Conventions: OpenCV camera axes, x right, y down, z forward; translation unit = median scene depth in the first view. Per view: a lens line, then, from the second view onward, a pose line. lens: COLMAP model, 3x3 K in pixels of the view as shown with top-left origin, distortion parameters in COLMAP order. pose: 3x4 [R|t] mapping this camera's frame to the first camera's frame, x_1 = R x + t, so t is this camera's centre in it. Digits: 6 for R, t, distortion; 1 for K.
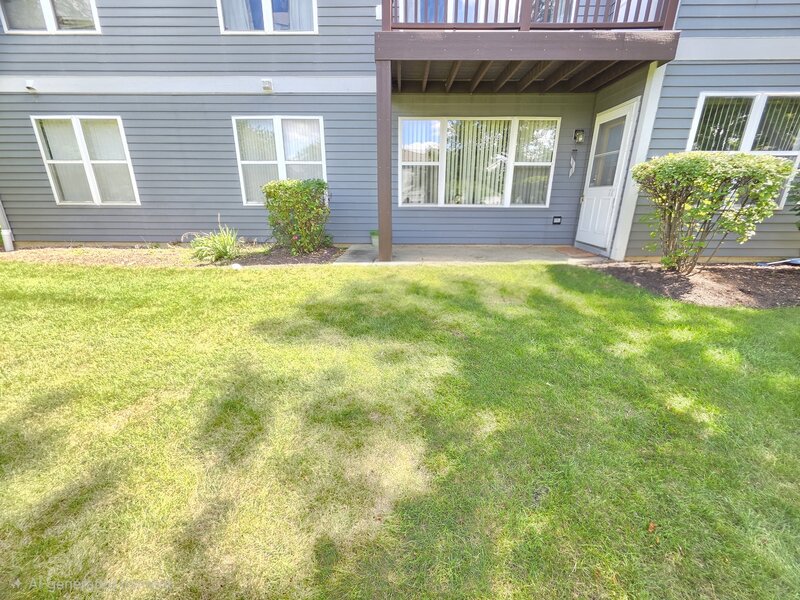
lens RADIAL K [[319.2, 0, 397.7], [0, 319.2, 297.3], [0, 0, 1]] dist [-0.000207, 0.000264]
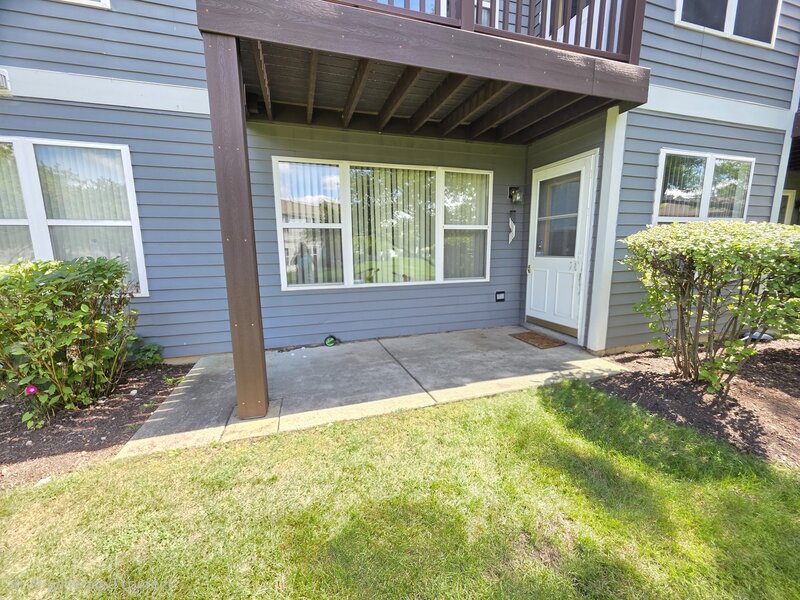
lens RADIAL K [[319.2, 0, 397.7], [0, 319.2, 297.3], [0, 0, 1]] dist [-0.000207, 0.000264]
pose [[0.950352, -0.063031, 0.304728, 0.031023], [0.107281, 0.985599, -0.130711, -0.188427], [-0.292100, 0.156913, 0.943428, 0.393069]]
